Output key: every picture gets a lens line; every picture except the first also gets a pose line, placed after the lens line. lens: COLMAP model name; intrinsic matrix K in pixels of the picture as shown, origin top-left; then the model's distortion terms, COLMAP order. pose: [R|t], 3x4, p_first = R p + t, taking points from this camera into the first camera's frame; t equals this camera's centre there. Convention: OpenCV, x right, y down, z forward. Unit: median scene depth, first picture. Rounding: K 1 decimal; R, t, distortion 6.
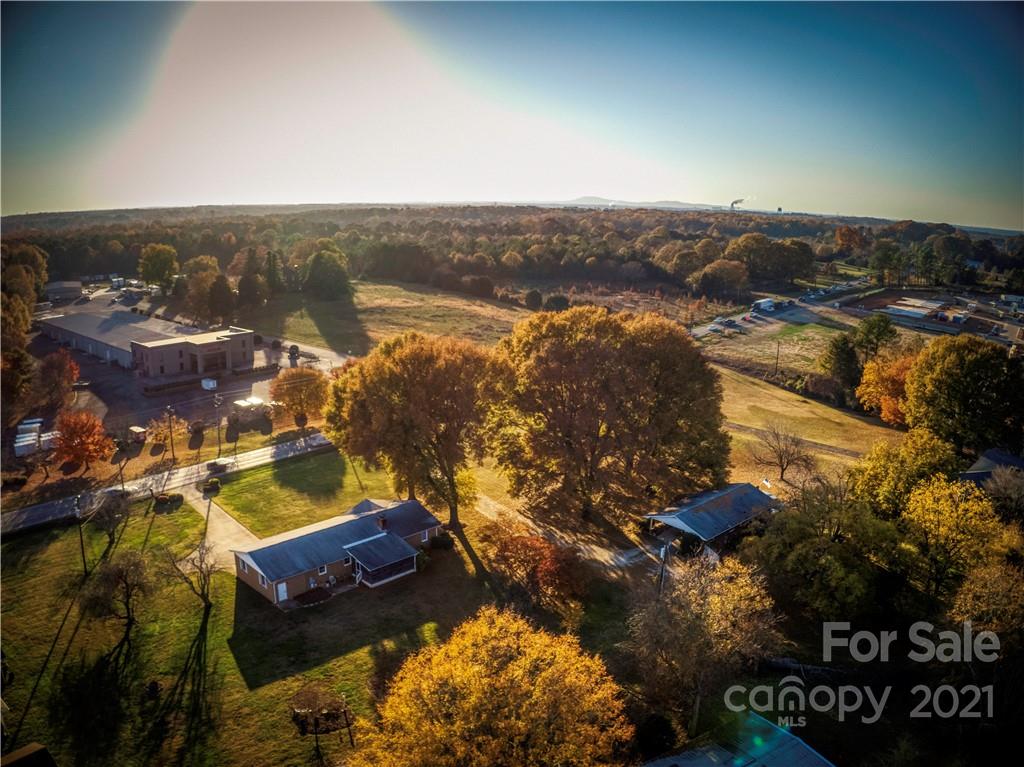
lens RADIAL K [[776.0, 0, 514.9], [0, 776.0, 384.6], [0, 0, 1]] dist [-0.251228, 0.070120]
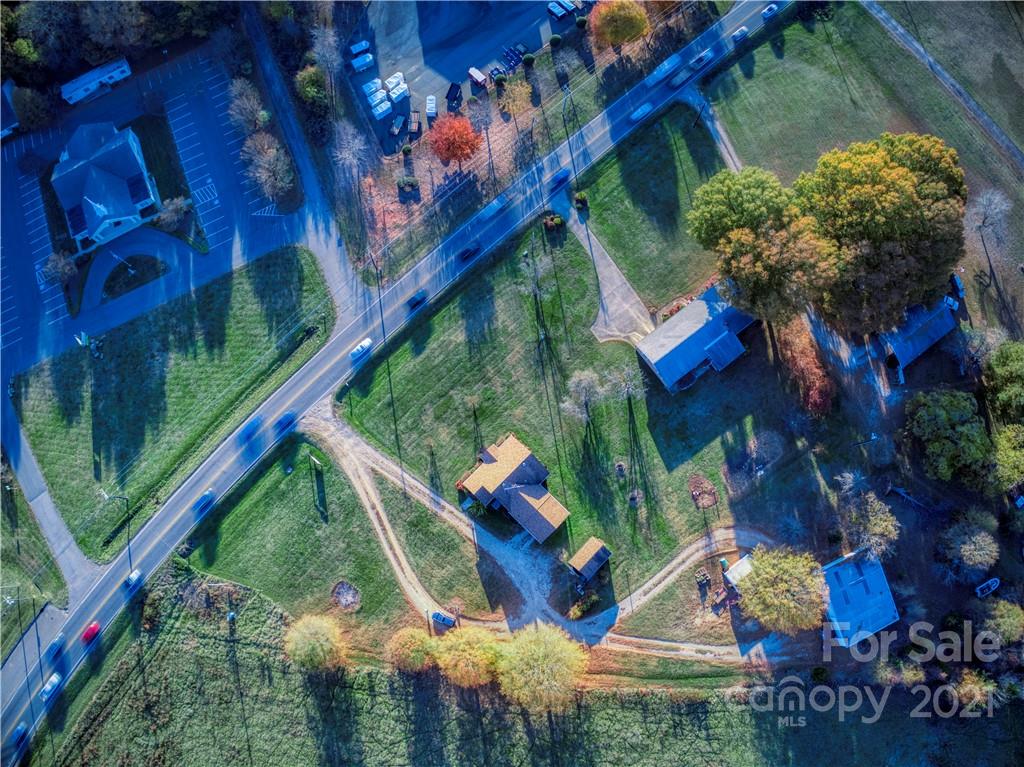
lens RADIAL K [[776.0, 0, 514.9], [0, 776.0, 384.6], [0, 0, 1]] dist [-0.251228, 0.070120]
pose [[0.988826, 0.144514, -0.036589, -0.259421], [-0.025745, 0.407300, 0.912931, -0.590665], [0.146834, -0.901788, 0.406470, 0.078805]]
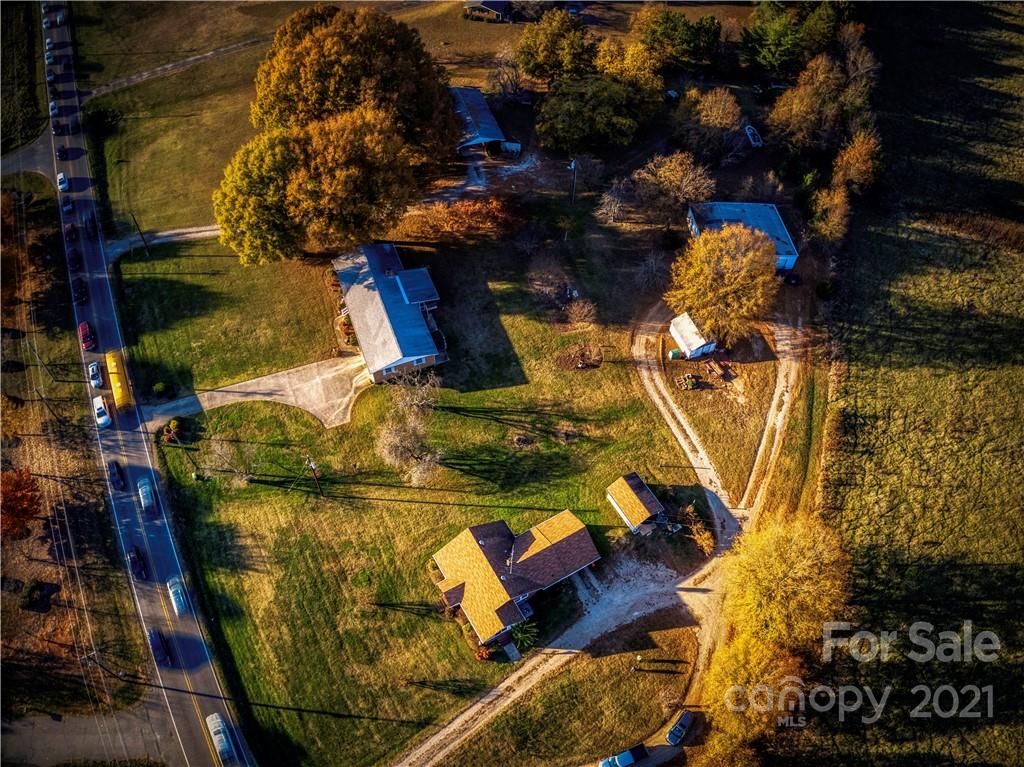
lens RADIAL K [[776.0, 0, 514.9], [0, 776.0, 384.6], [0, 0, 1]] dist [-0.251228, 0.070120]
pose [[0.404997, -0.763795, 0.502587, -0.426780], [0.200715, 0.610547, 0.766124, -0.316708], [-0.892015, -0.209401, 0.400575, 0.118168]]
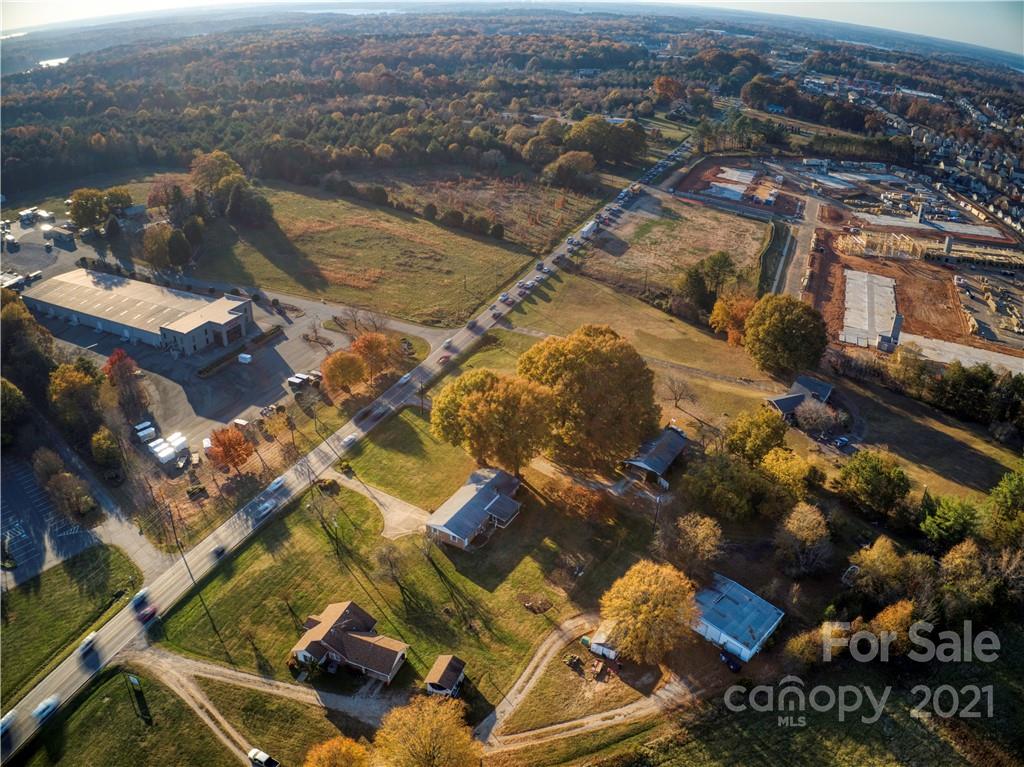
lens RADIAL K [[776.0, 0, 514.9], [0, 776.0, 384.6], [0, 0, 1]] dist [-0.251228, 0.070120]
pose [[0.965224, -0.120542, 0.231973, -0.252934], [0.055102, 0.961223, 0.270213, -0.267155], [-0.255550, -0.248034, 0.934438, -0.324399]]
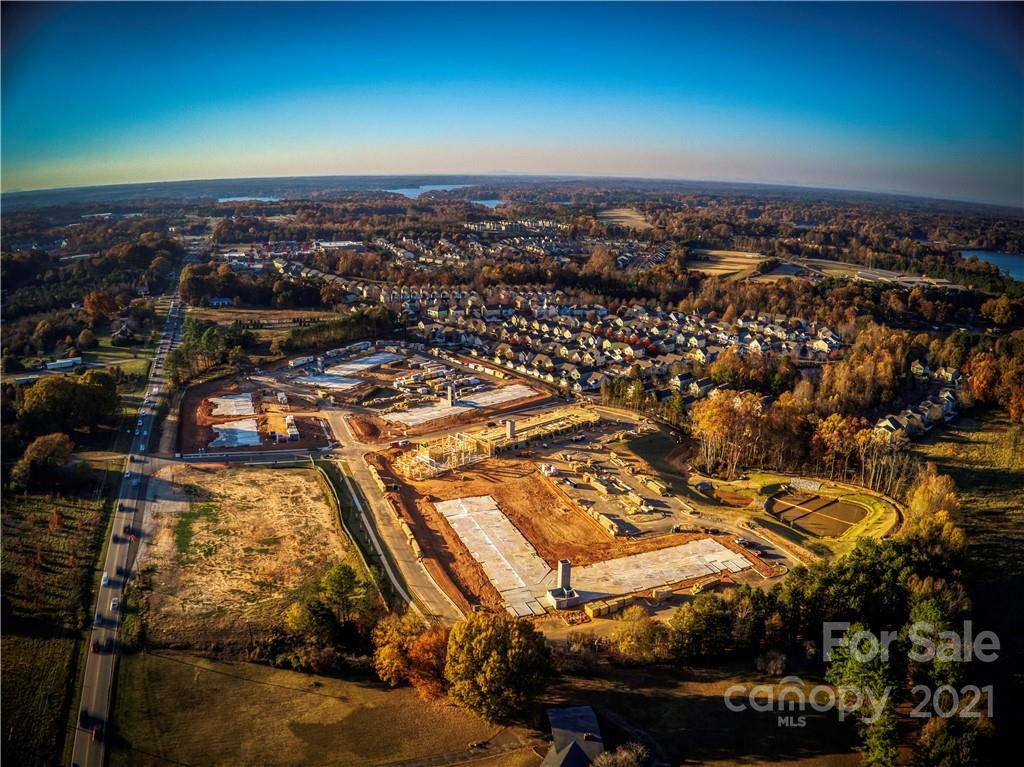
lens RADIAL K [[776.0, 0, 514.9], [0, 776.0, 384.6], [0, 0, 1]] dist [-0.251228, 0.070120]
pose [[0.502964, -0.246086, 0.828535, -0.204354], [0.198054, 0.965918, 0.166661, -0.477759], [-0.841310, 0.080270, 0.534560, 0.192433]]
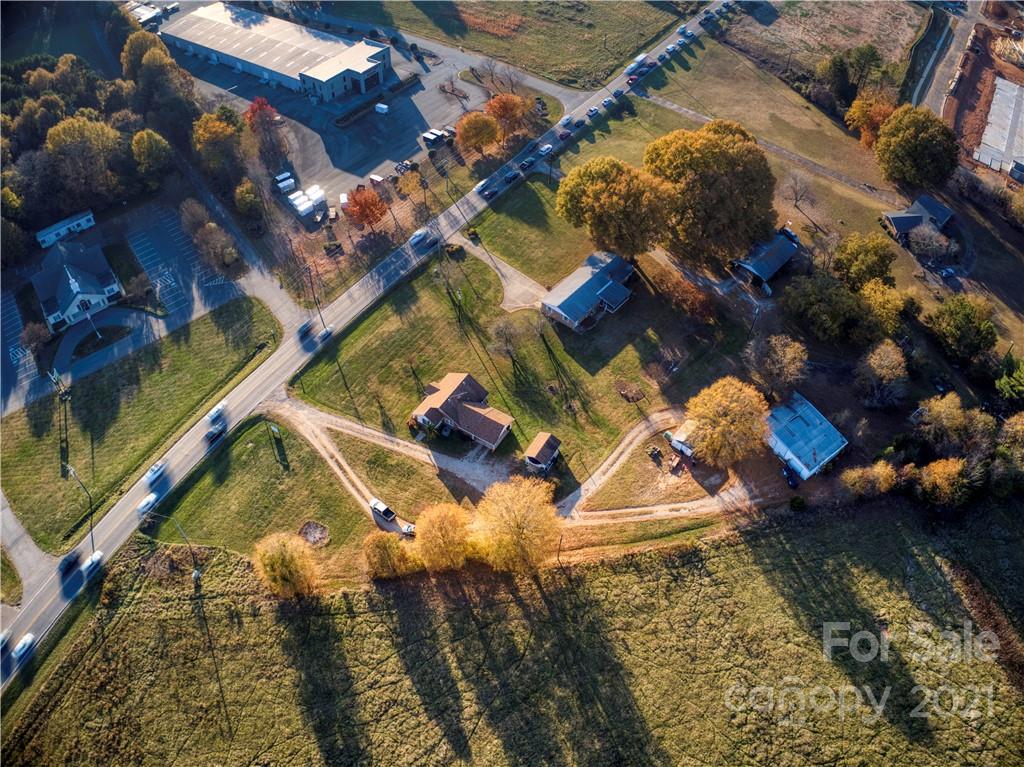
lens RADIAL K [[776.0, 0, 514.9], [0, 776.0, 384.6], [0, 0, 1]] dist [-0.251228, 0.070120]
pose [[0.997133, -0.059752, 0.046427, -0.251368], [0.019989, 0.799763, 0.599983, -0.376286], [-0.072980, -0.597335, 0.798664, -0.348724]]
